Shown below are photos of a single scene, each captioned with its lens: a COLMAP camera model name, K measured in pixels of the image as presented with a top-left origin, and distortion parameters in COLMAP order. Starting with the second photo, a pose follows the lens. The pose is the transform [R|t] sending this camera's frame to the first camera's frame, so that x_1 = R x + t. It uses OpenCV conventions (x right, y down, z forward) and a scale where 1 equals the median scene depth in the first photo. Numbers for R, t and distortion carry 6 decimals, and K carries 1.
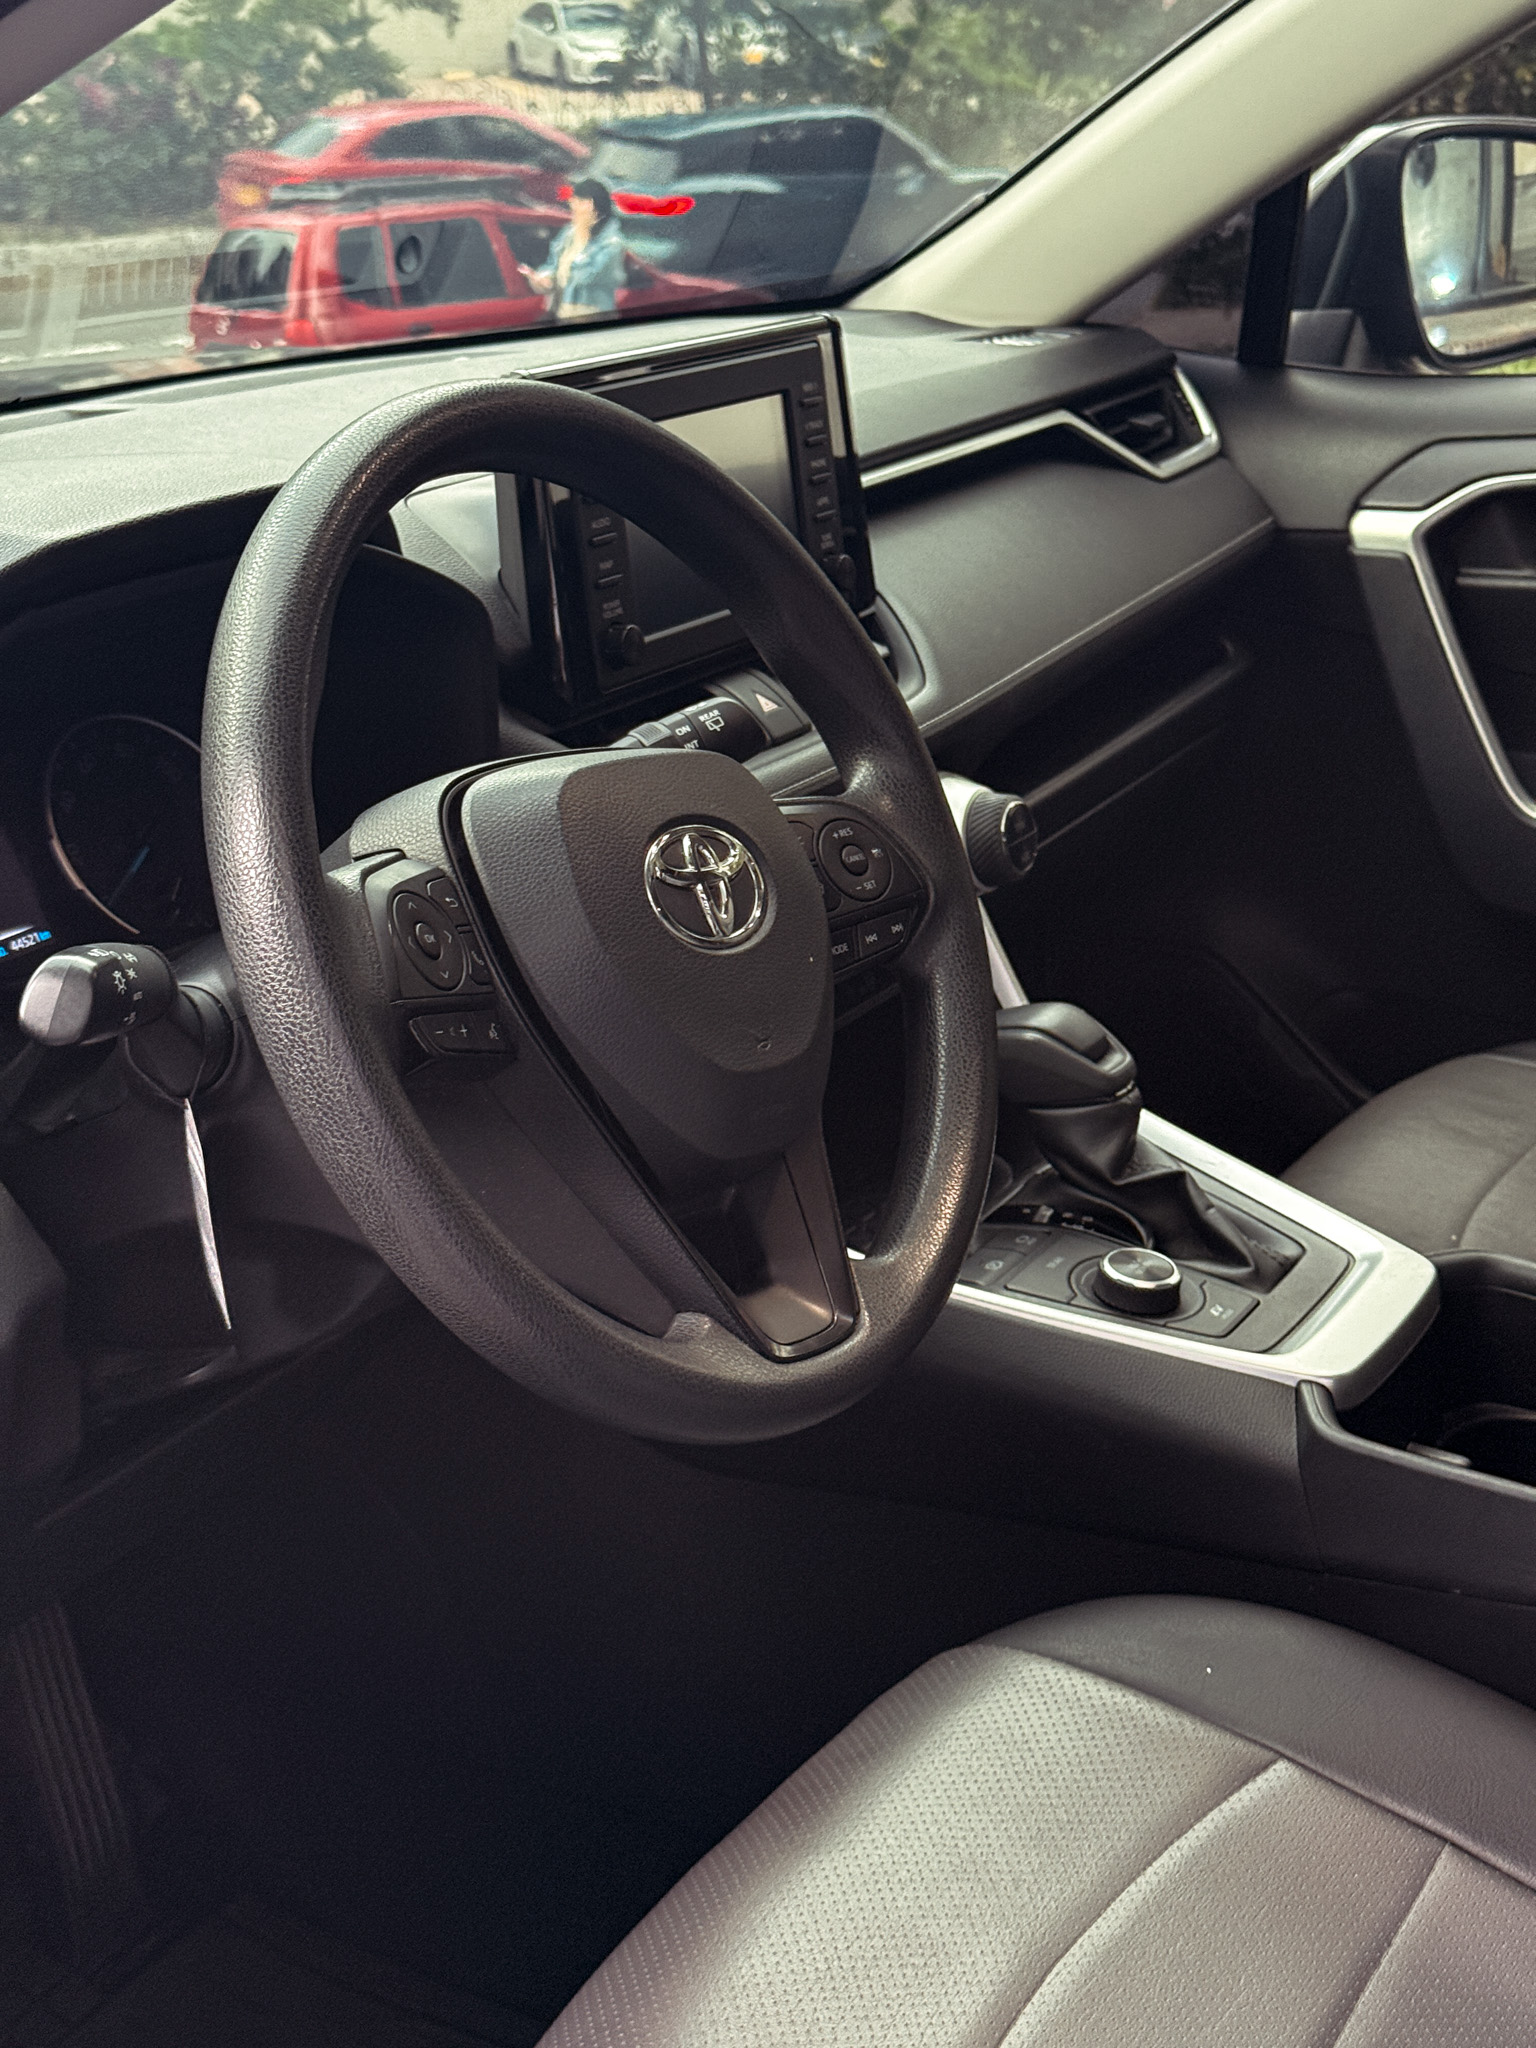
lens RADIAL K [[2897.2, 0, 765.2], [0, 2897.2, 1037.5], [0, 0, 1]] dist [0.012803, 0.033609]
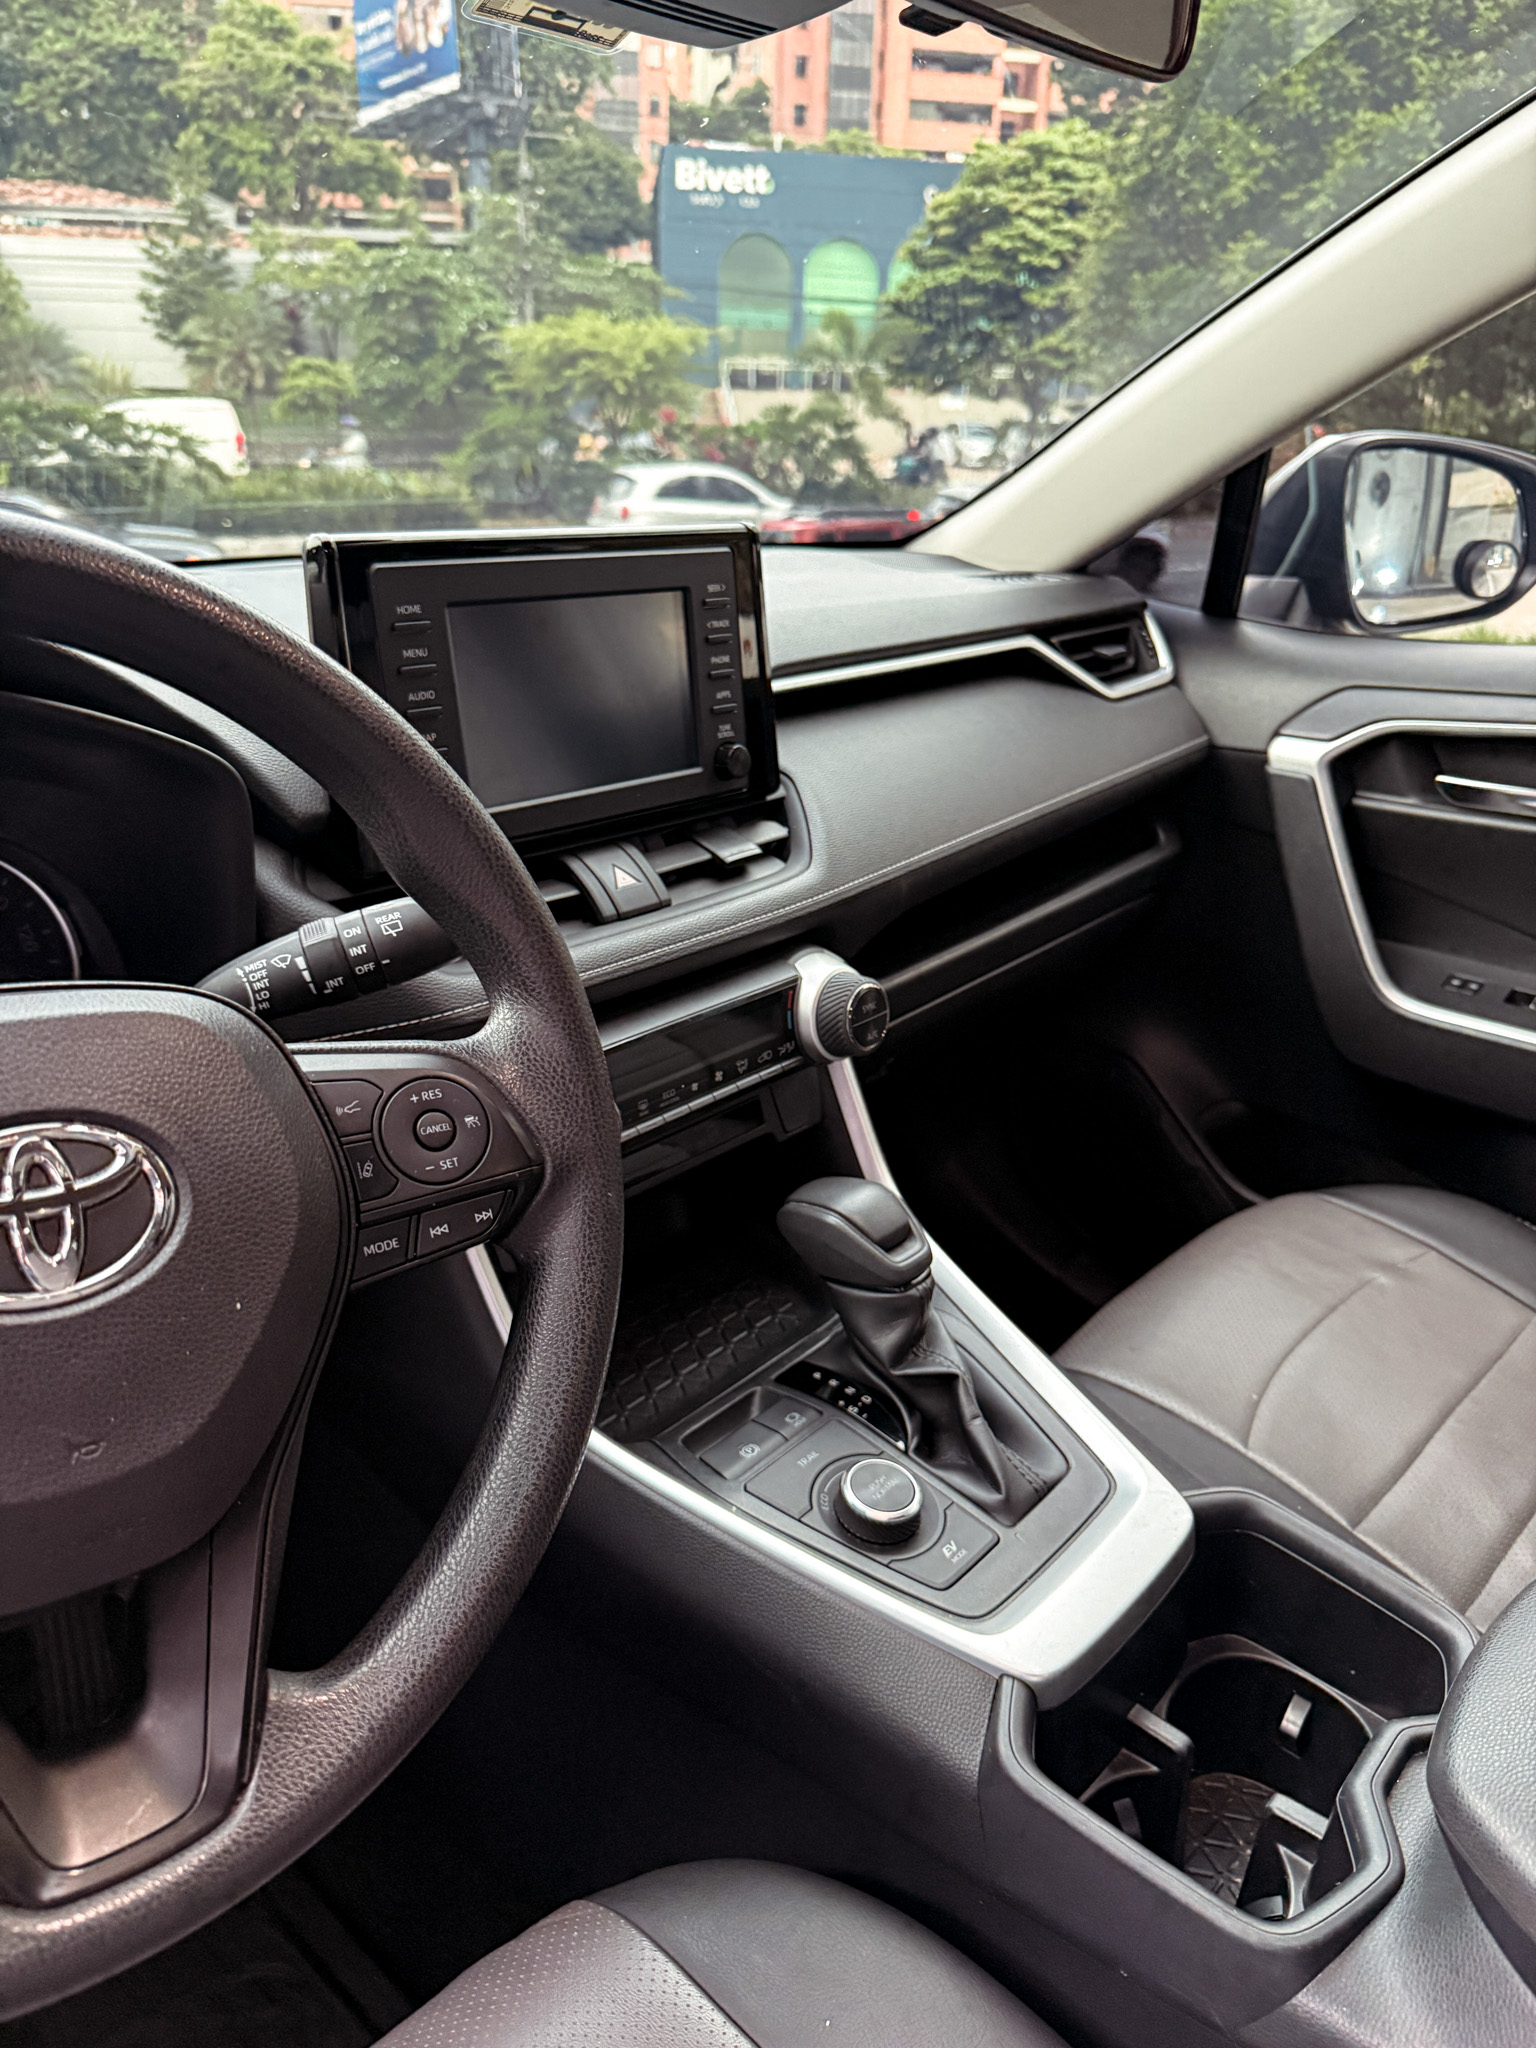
lens RADIAL K [[1469.0, 0, 801.0], [0, 1469.0, 993.1], [0, 0, 1]] dist [0.000396, -0.047494]
pose [[0.982867, 0.111742, -0.146583, 0.149754], [-0.108012, 0.993595, 0.033192, -0.098815], [0.149353, -0.016791, 0.988641, 0.477698]]
